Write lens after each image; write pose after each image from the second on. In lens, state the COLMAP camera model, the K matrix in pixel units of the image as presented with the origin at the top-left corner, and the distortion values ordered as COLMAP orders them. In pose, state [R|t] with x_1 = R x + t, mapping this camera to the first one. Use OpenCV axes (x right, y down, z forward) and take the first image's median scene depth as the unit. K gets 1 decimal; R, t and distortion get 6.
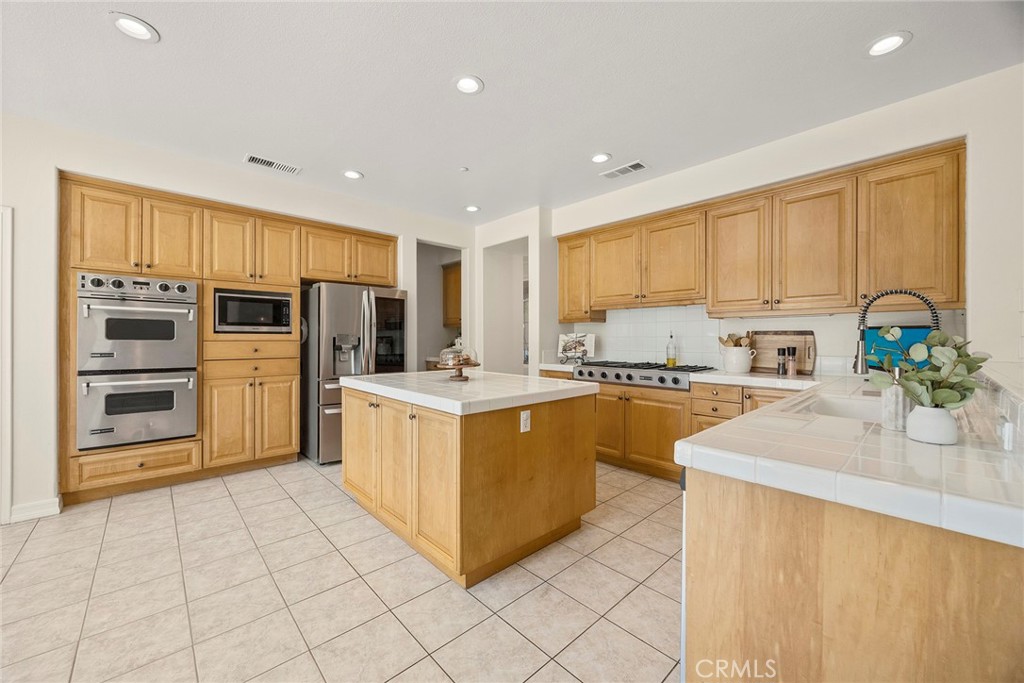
lens RADIAL K [[390.5, 0, 512.0], [0, 390.5, 341.5], [0, 0, 1]] dist [-0.001877, -0.000175]
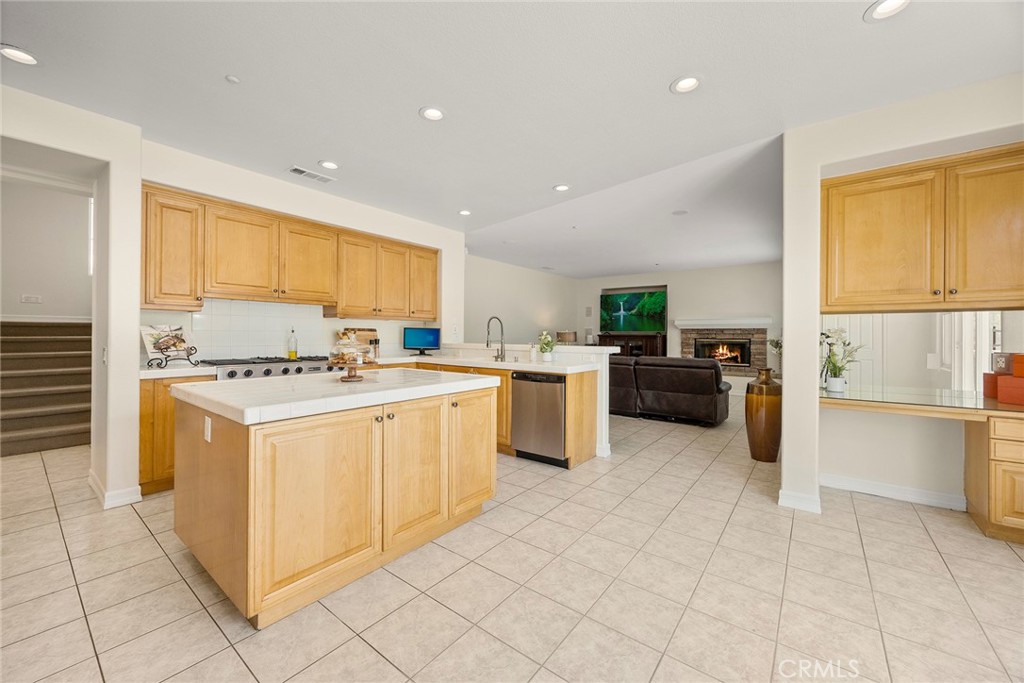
lens RADIAL K [[390.5, 0, 512.0], [0, 390.5, 341.5], [0, 0, 1]] dist [-0.001877, -0.000175]
pose [[-0.161905, -0.017799, 0.986646, -0.902436], [0.000128, 0.999837, 0.018058, -0.004704], [-0.986806, 0.003050, -0.161876, 0.669526]]
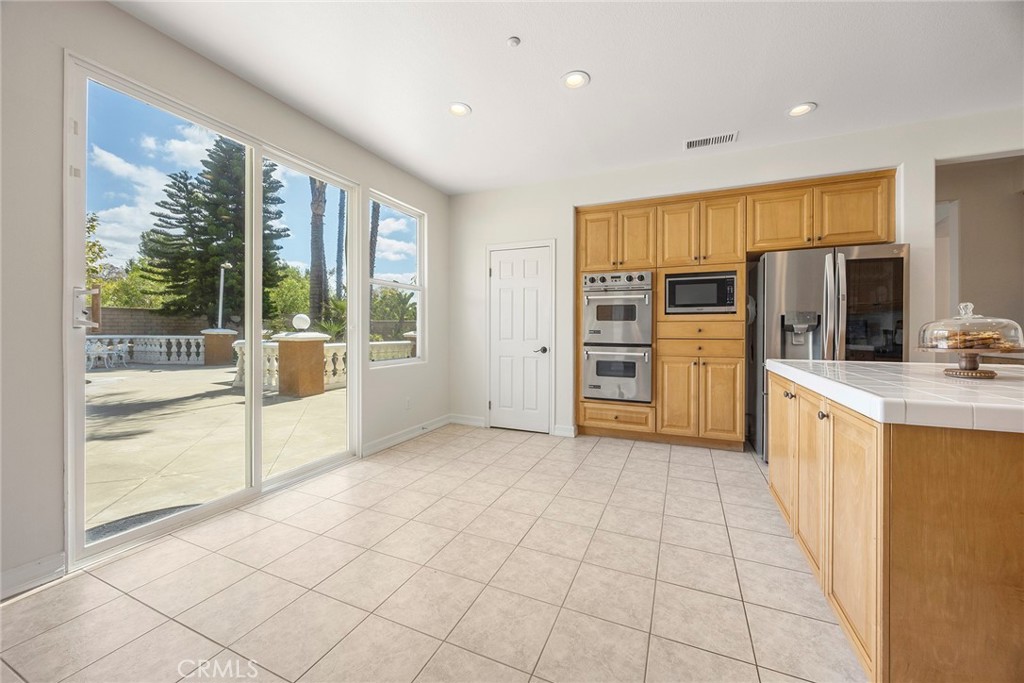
lens RADIAL K [[391.6, 0, 510.4], [0, 391.6, 332.4], [0, 0, 1]] dist [-0.001271, 0.000040]
pose [[0.394897, 0.003331, -0.918719, 0.100750], [-0.006920, 0.999976, 0.000651, 0.033654], [0.918699, 0.006100, 0.394910, 0.151772]]
